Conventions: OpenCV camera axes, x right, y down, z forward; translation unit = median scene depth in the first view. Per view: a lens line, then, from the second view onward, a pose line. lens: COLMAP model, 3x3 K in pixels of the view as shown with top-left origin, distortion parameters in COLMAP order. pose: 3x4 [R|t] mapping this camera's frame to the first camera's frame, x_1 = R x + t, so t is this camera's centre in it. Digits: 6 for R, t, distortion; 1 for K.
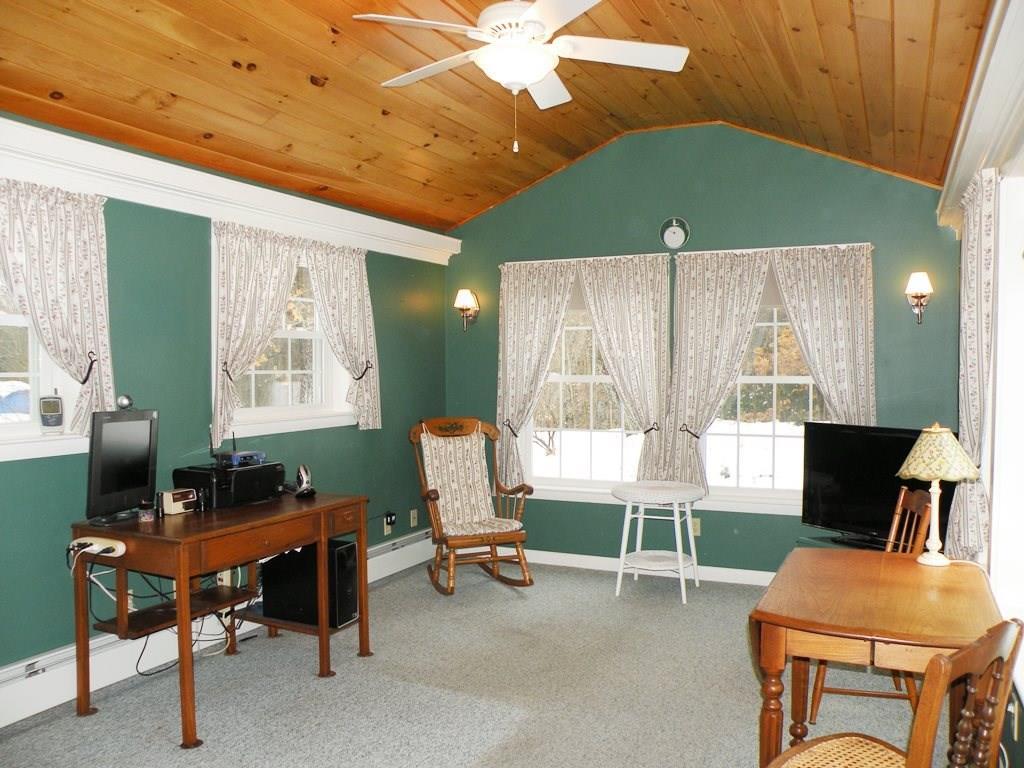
lens RADIAL K [[893.0, 0, 512.0], [0, 893.0, 384.0], [0, 0, 1]] dist [-0.006733, -0.000929]
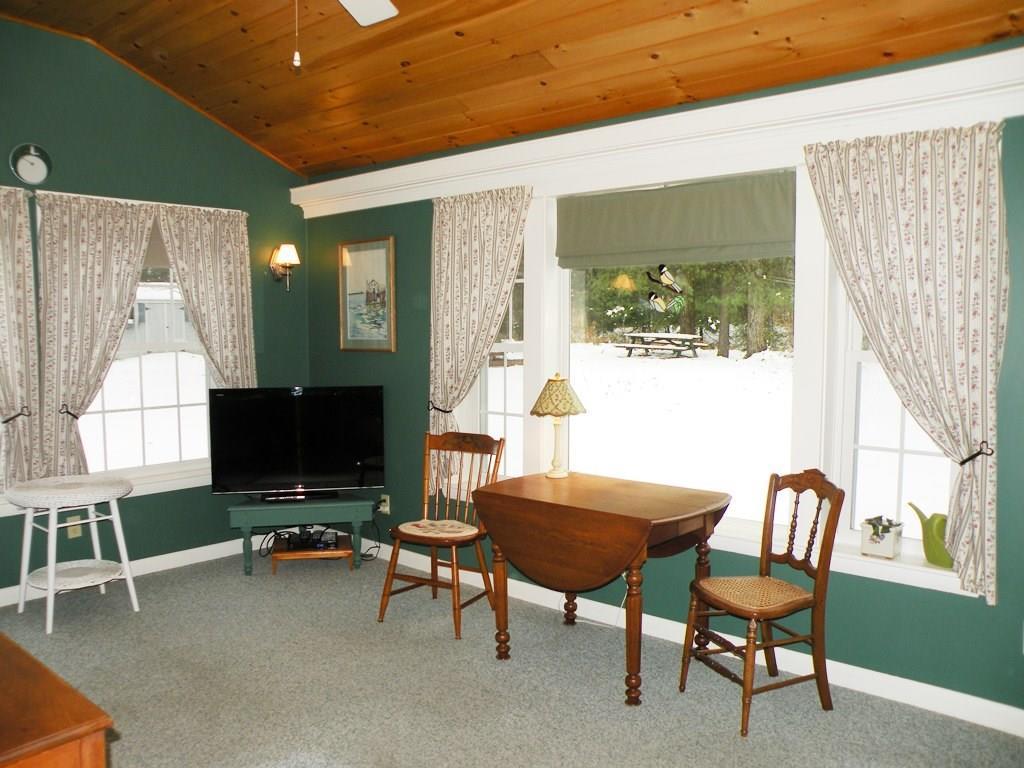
lens RADIAL K [[845.1, 0, 511.4], [0, 845.1, 401.1], [0, 0, 1]] dist [0.000929, 0.006431]
pose [[0.306909, -0.090775, 0.947400, -0.436818], [0.022635, 0.995856, 0.088085, -0.017288], [-0.951470, -0.005590, 0.307691, 0.382679]]
